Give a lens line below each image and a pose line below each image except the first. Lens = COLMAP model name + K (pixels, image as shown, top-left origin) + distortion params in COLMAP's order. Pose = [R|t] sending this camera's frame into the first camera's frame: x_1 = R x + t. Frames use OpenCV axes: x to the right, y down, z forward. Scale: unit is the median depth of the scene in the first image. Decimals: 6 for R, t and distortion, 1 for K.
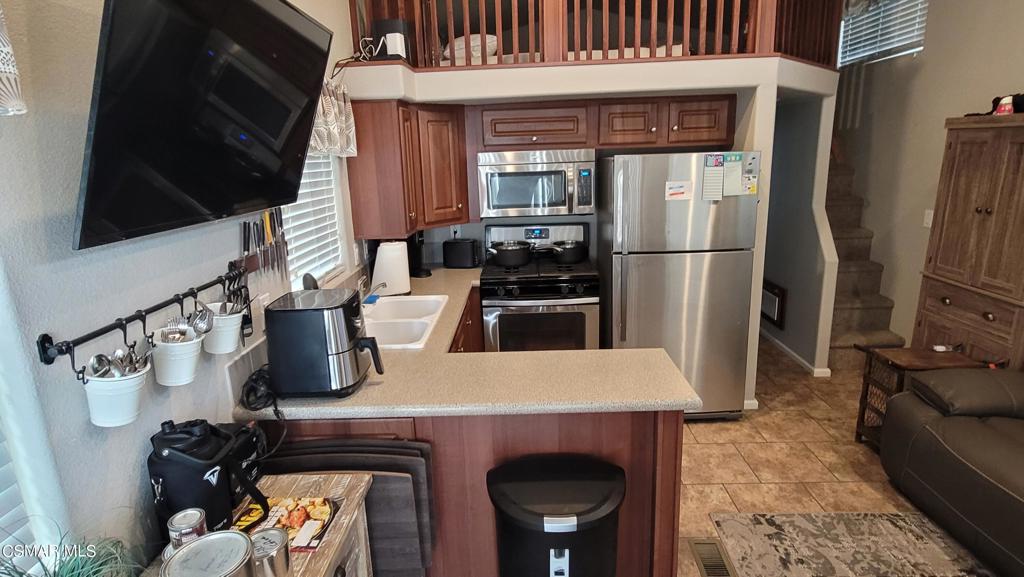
lens RADIAL K [[555.0, 0, 513.2], [0, 555.0, 288.8], [0, 0, 1]] dist [0.001265, -0.002635]
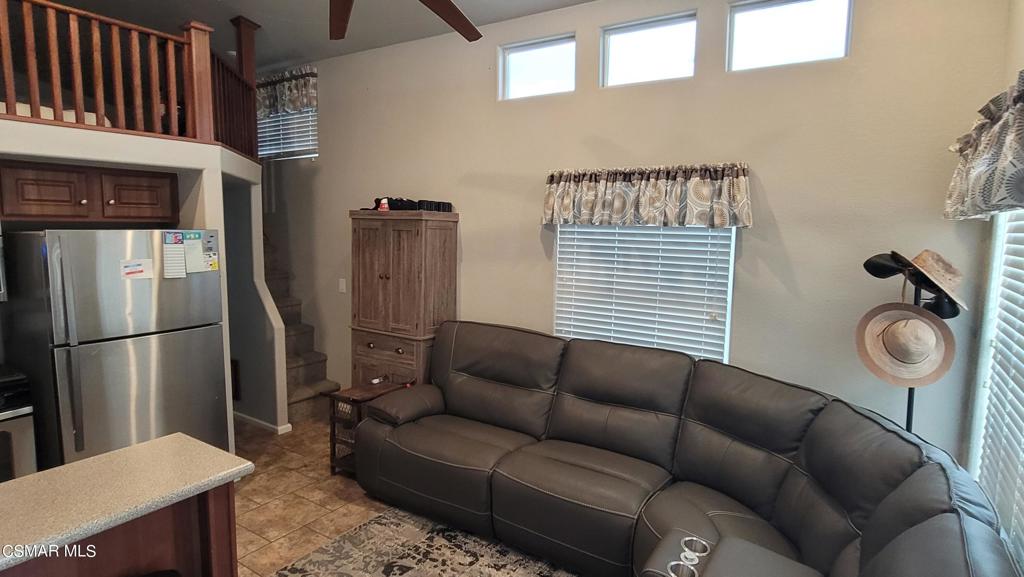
lens RADIAL K [[555.0, 0, 512.1], [0, 555.0, 289.3], [0, 0, 1]] dist [0.001265, -0.002635]
pose [[0.535962, -0.058964, 0.842181, -0.144681], [0.173875, 0.983882, -0.041769, 0.004229], [-0.826143, 0.168820, 0.537575, -0.011542]]
